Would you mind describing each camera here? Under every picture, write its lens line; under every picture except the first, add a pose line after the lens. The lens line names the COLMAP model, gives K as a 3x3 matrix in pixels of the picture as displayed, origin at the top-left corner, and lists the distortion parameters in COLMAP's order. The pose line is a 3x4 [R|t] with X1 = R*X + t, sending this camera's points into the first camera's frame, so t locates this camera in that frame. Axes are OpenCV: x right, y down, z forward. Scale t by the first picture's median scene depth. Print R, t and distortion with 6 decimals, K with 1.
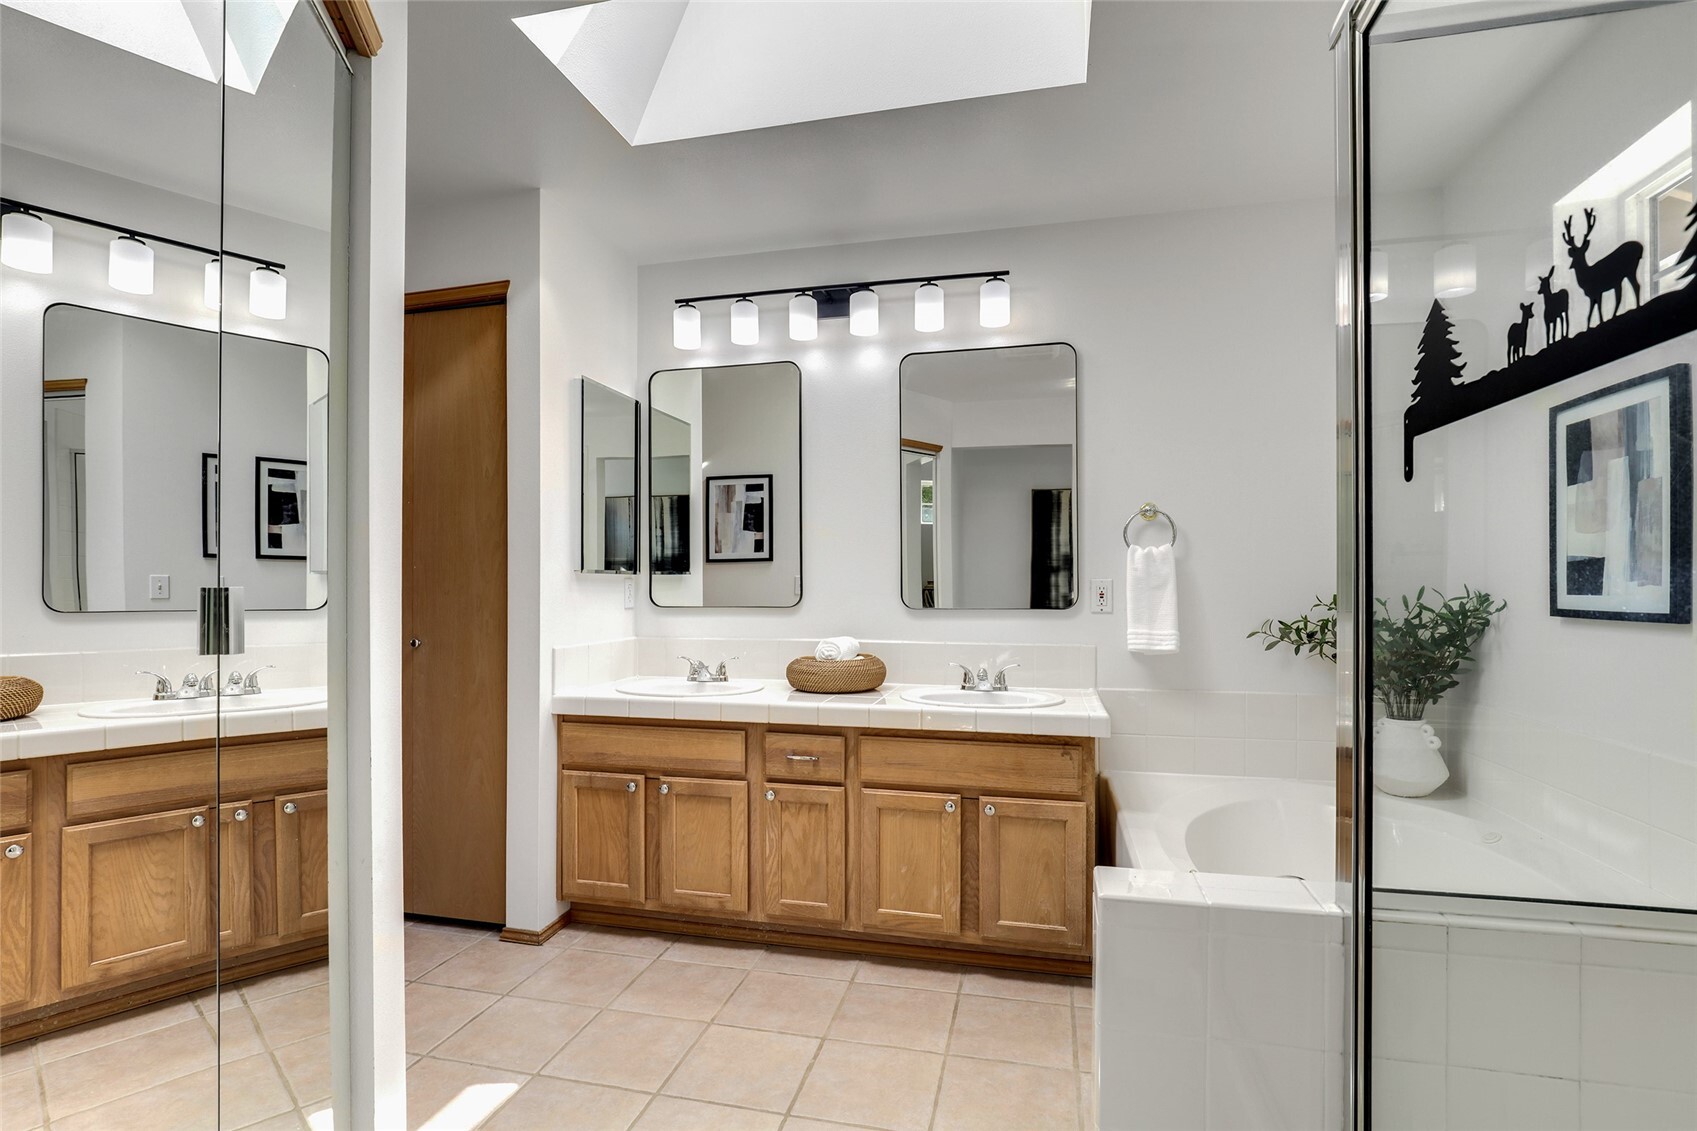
lens RADIAL K [[803.8, 0, 848.3], [0, 803.8, 584.8], [0, 0, 1]] dist [-0.031987, -0.000032]
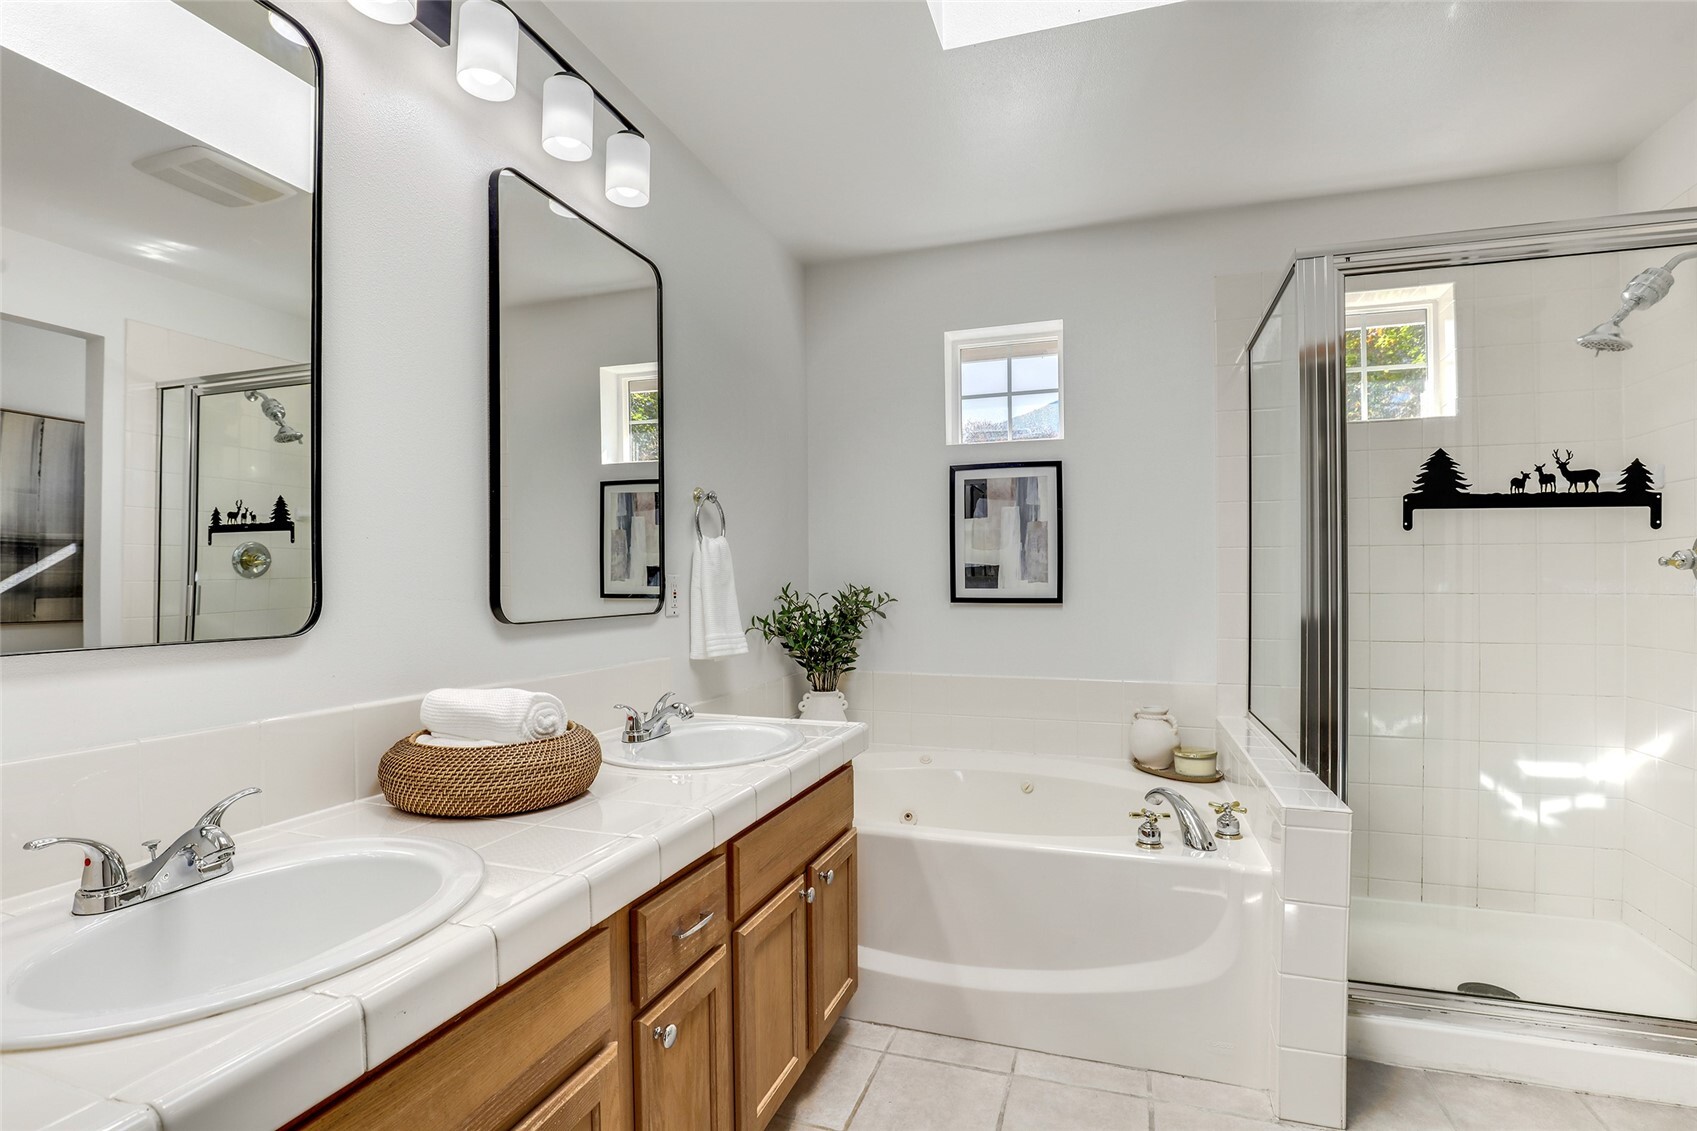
lens RADIAL K [[803.8, 0, 848.3], [0, 803.8, 584.8], [0, 0, 1]] dist [-0.031987, -0.000032]
pose [[0.087512, -0.001798, 0.996162, -0.751118], [0.000183, 0.999998, 0.001788, 0.002793], [-0.996163, 0.000026, 0.087512, 1.179681]]
